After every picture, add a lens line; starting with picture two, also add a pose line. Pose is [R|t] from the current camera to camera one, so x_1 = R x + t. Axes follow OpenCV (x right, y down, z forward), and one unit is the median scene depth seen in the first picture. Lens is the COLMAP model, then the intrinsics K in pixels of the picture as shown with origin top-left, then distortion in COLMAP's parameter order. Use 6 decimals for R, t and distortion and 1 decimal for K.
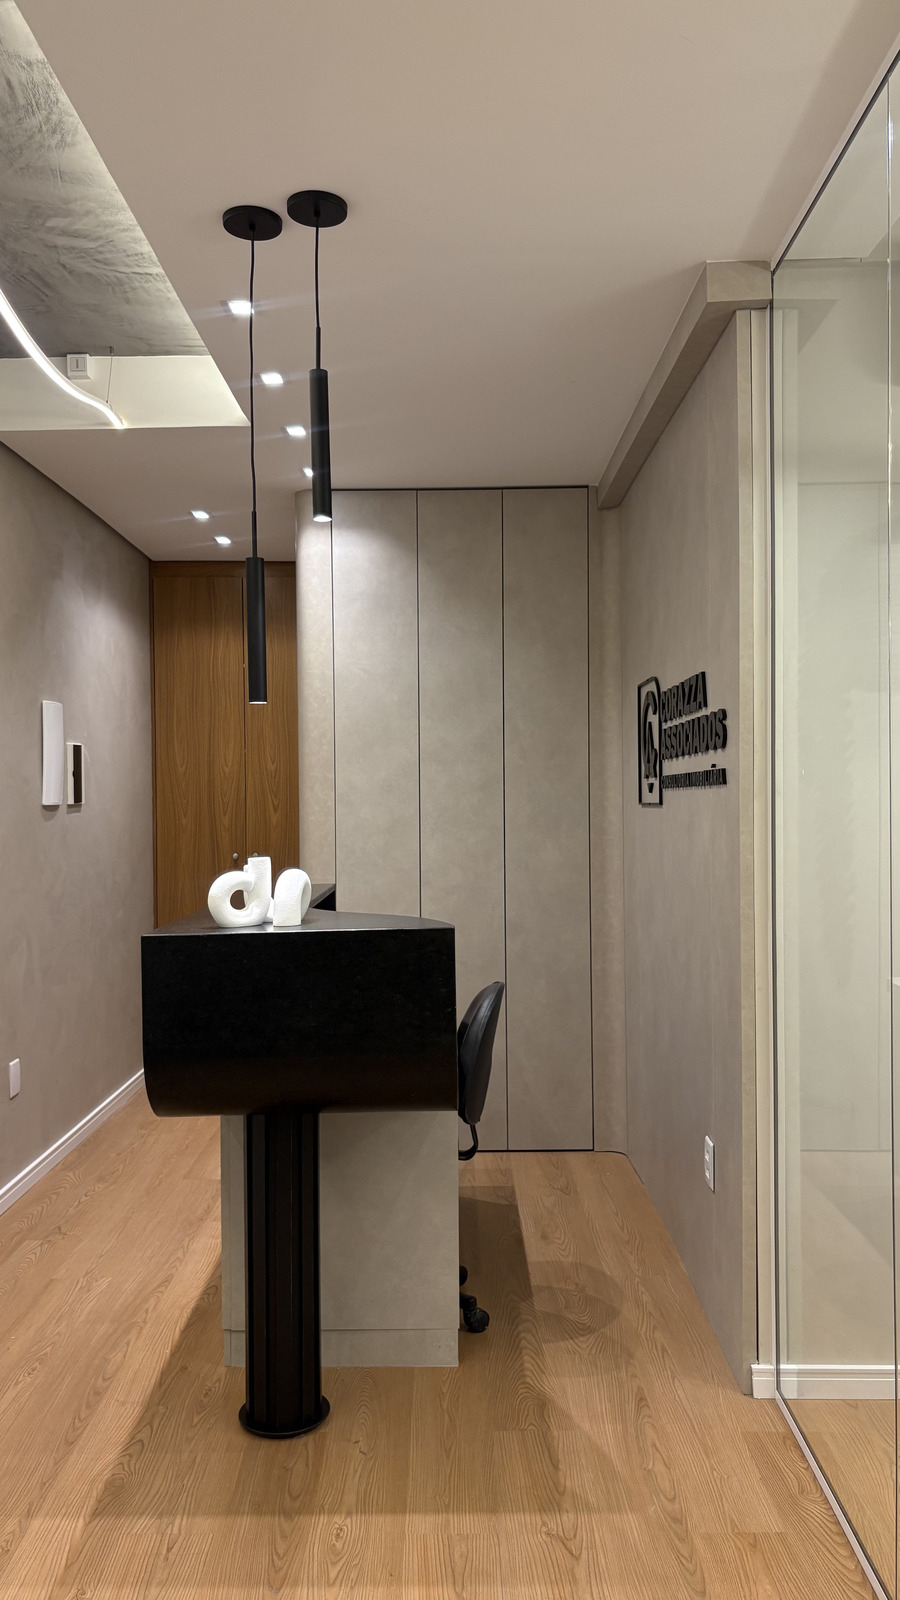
lens RADIAL K [[1220.6, 0, 445.5], [0, 1220.6, 799.3], [0, 0, 1]] dist [0.006699, -0.005025]
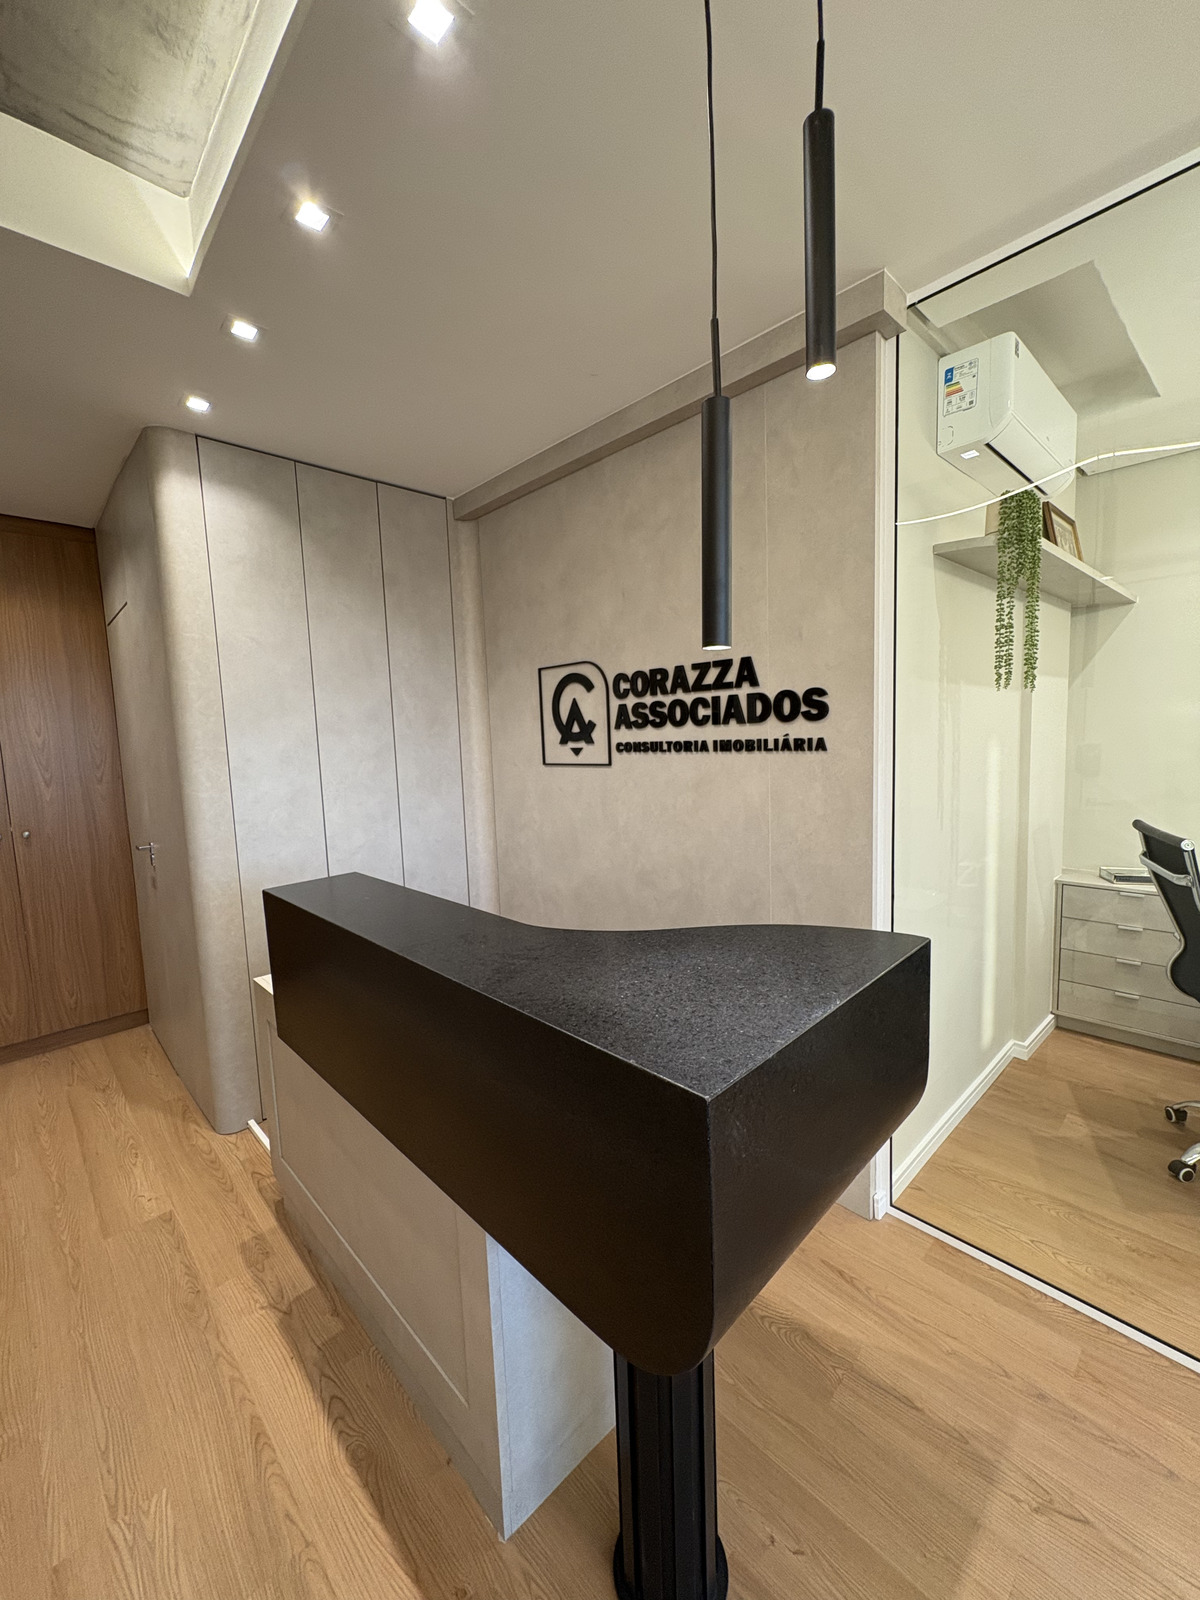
lens RADIAL K [[639.4, 0, 607.0], [0, 639.4, 803.1], [0, 0, 1]] dist [-0.004578, 0.000638]
pose [[0.714953, -0.090547, 0.693285, -0.289085], [0.029000, 0.994566, 0.099989, -0.023395], [-0.698571, -0.051382, 0.713693, 0.548436]]
